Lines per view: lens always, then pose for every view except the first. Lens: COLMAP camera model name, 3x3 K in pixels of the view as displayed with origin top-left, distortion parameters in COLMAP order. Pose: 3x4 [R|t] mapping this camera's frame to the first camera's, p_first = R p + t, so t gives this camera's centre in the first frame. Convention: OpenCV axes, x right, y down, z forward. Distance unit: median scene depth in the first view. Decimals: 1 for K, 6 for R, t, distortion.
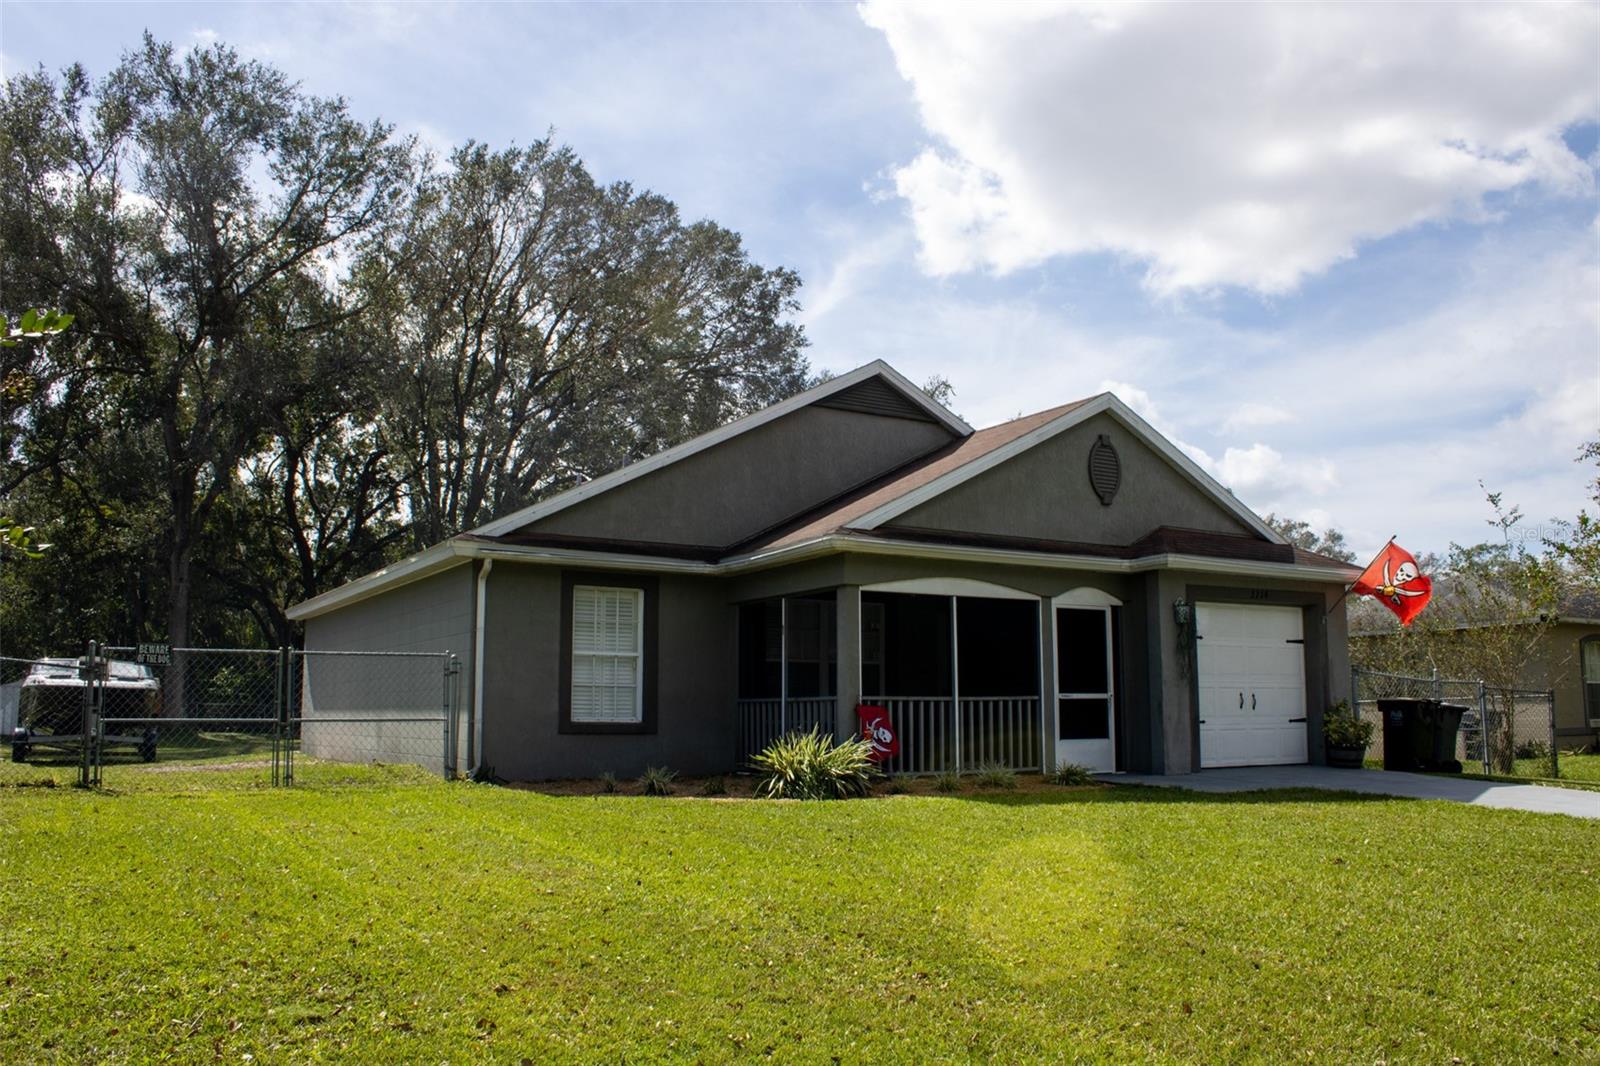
lens RADIAL K [[1288.3, 0, 791.8], [0, 1288.3, 561.5], [0, 0, 1]] dist [-0.174288, 0.161998]
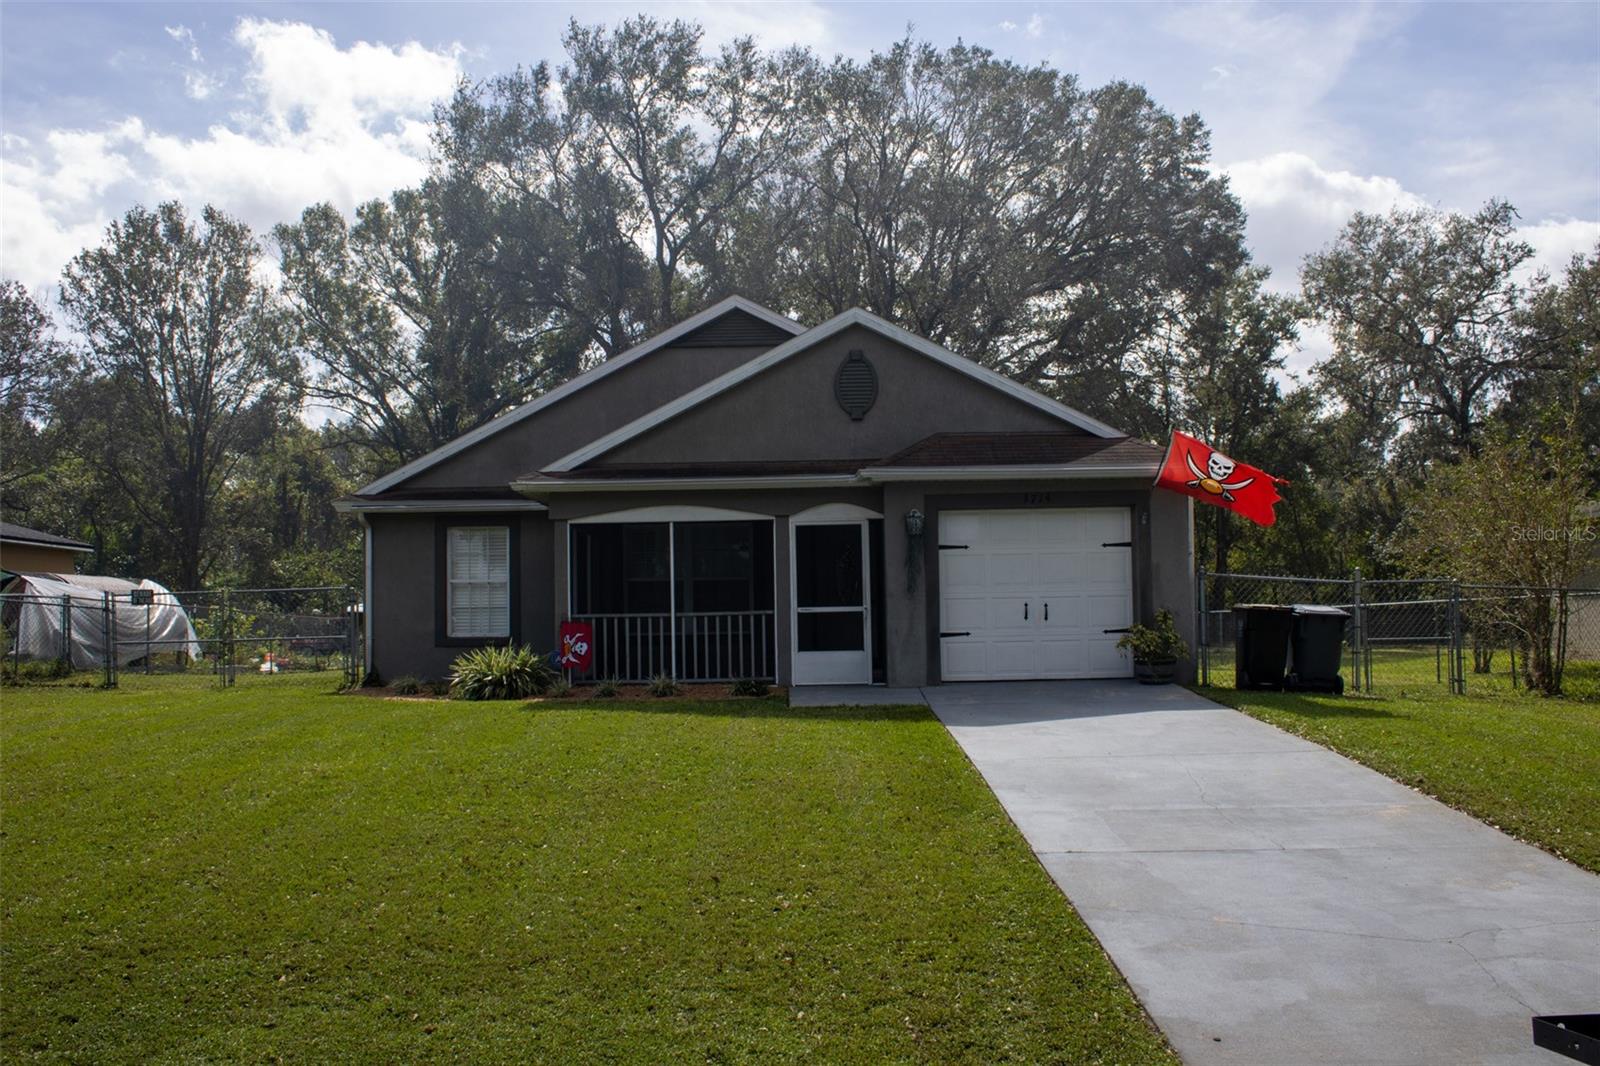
lens RADIAL K [[1398.7, 0, 800.0], [0, 1398.7, 533.0], [0, 0, 1]] dist [-0.051896, 0.002012]
pose [[0.847540, -0.045510, -0.528777, 0.818373], [0.077727, 0.996218, 0.038841, -0.001837], [0.525009, -0.074019, 0.847872, 0.031777]]
